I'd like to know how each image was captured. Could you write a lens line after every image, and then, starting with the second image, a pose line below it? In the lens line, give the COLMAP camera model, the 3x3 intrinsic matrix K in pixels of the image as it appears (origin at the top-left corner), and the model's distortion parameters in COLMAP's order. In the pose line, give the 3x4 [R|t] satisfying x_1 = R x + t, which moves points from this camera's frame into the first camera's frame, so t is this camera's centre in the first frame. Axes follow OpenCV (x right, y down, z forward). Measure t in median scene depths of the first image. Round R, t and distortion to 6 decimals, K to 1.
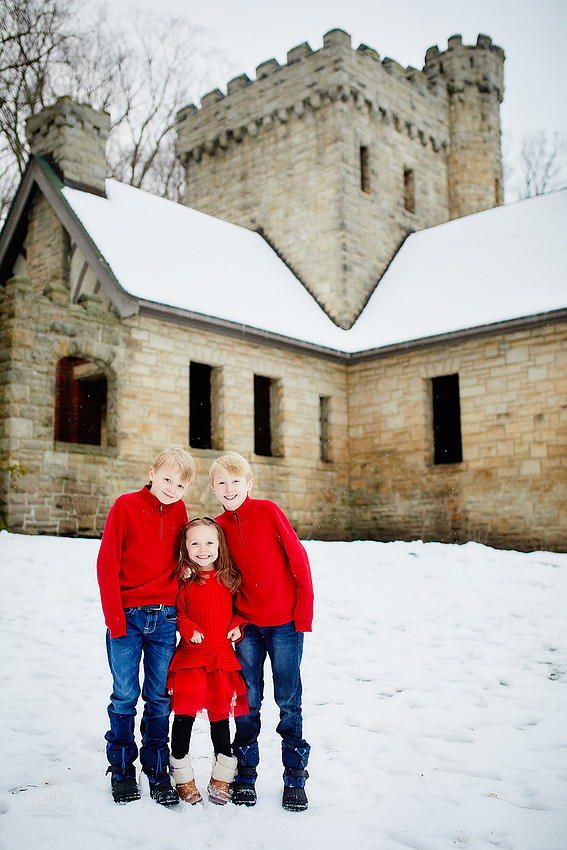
lens RADIAL K [[932.7, 0, 292.8], [0, 932.7, 435.5], [0, 0, 1]] dist [-0.063473, 0.000000]
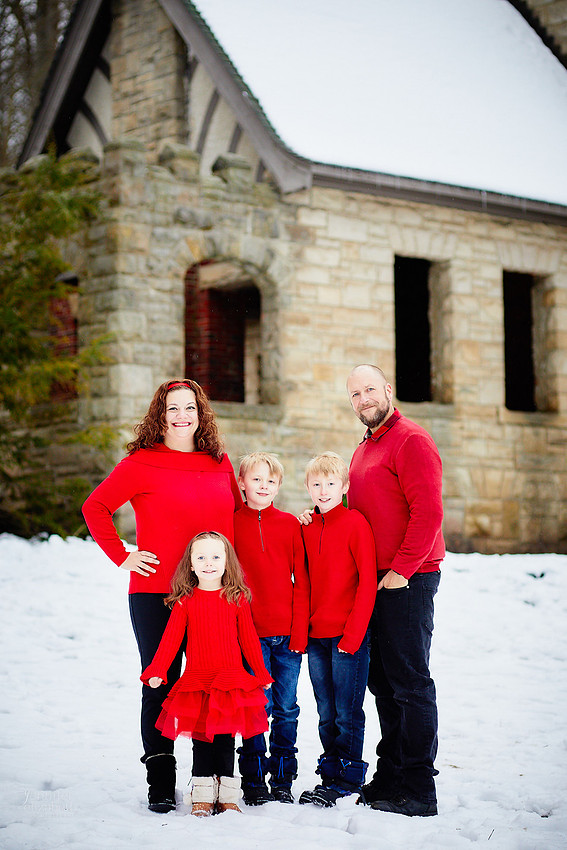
lens RADIAL K [[2177.7, 0, 279.6], [0, 2177.7, 428.6], [0, 0, 1]] dist [-0.086528, 0.000000]
pose [[0.988877, -0.009989, -0.148403, 0.021185], [0.017673, 0.998565, 0.050551, -0.039337], [0.147685, -0.052611, 0.987634, -0.371292]]
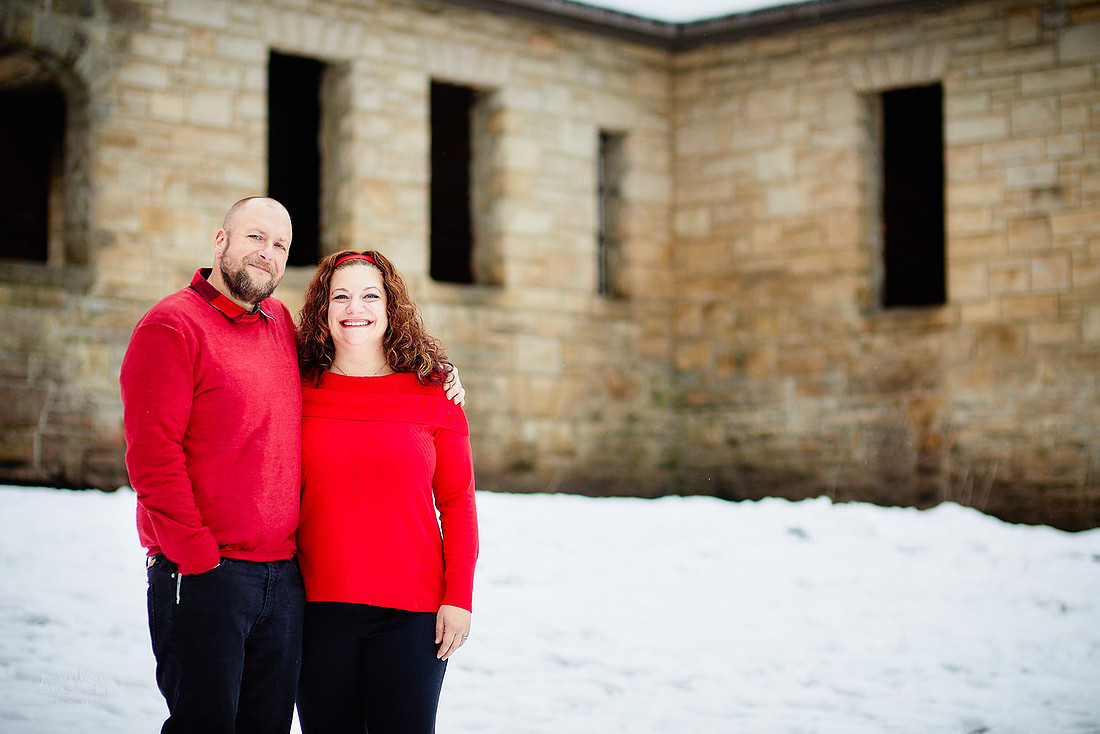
lens RADIAL K [[2818.1, 0, 603.8], [0, 2818.1, 398.7], [0, 0, 1]] dist [-0.086528, 0.000000]
pose [[0.999931, 0.011534, -0.002031, 0.037862], [-0.011330, 0.996592, 0.081701, -0.029366], [0.002967, -0.081672, 0.996655, -0.219181]]
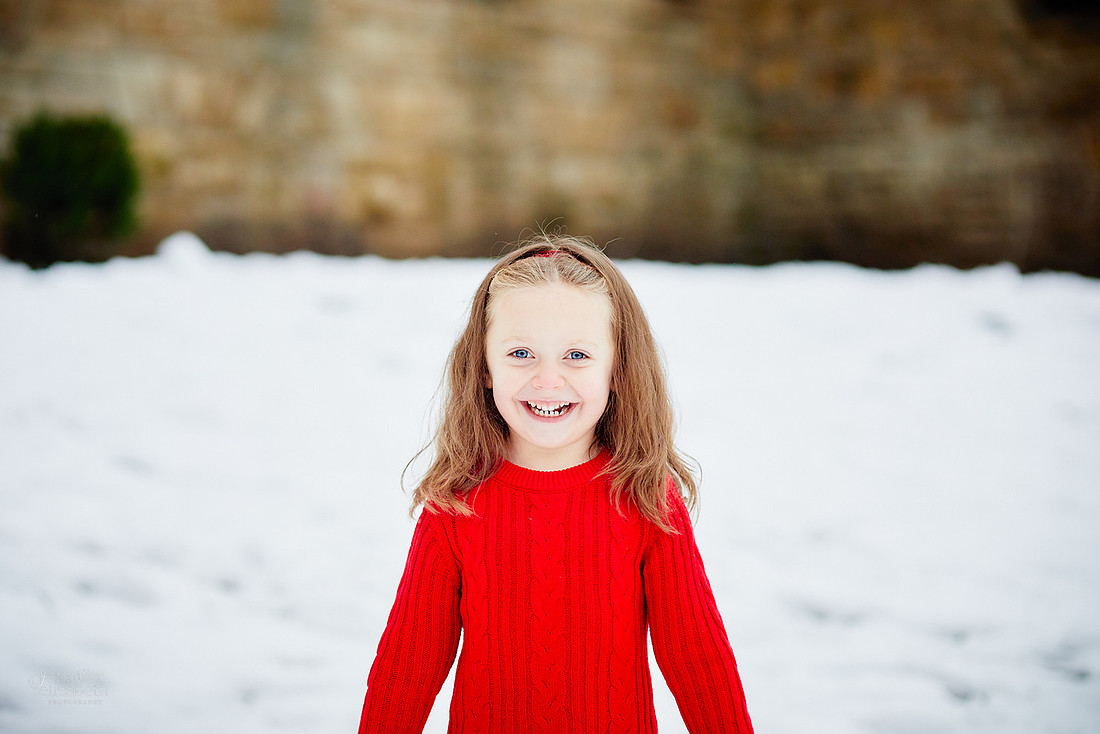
lens RADIAL K [[2818.1, 0, 544.3], [0, 2818.1, 364.1], [0, 0, 1]] dist [-0.086528, 0.000000]
pose [[0.999770, 0.013084, 0.016982, -0.018966], [-0.015635, 0.986985, 0.160052, 0.003412], [-0.014666, -0.160281, 0.986962, 0.128193]]
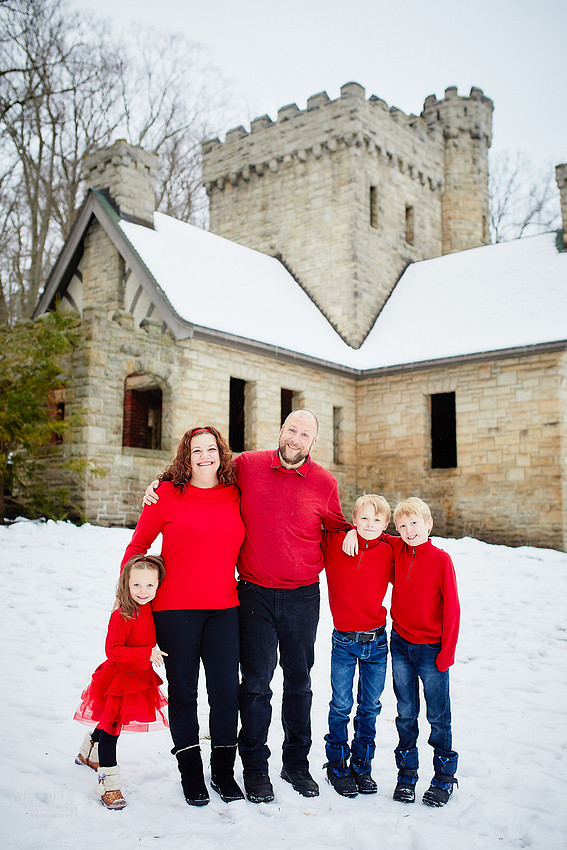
lens RADIAL K [[881.7, 0, 298.4], [0, 881.7, 439.9], [0, 0, 1]] dist [-0.058216, 0.000000]
pose [[0.998437, 0.023945, 0.050500, -0.075515], [-0.025101, 0.999434, 0.022383, -0.026773], [-0.049935, -0.023615, 0.998473, -0.098282]]
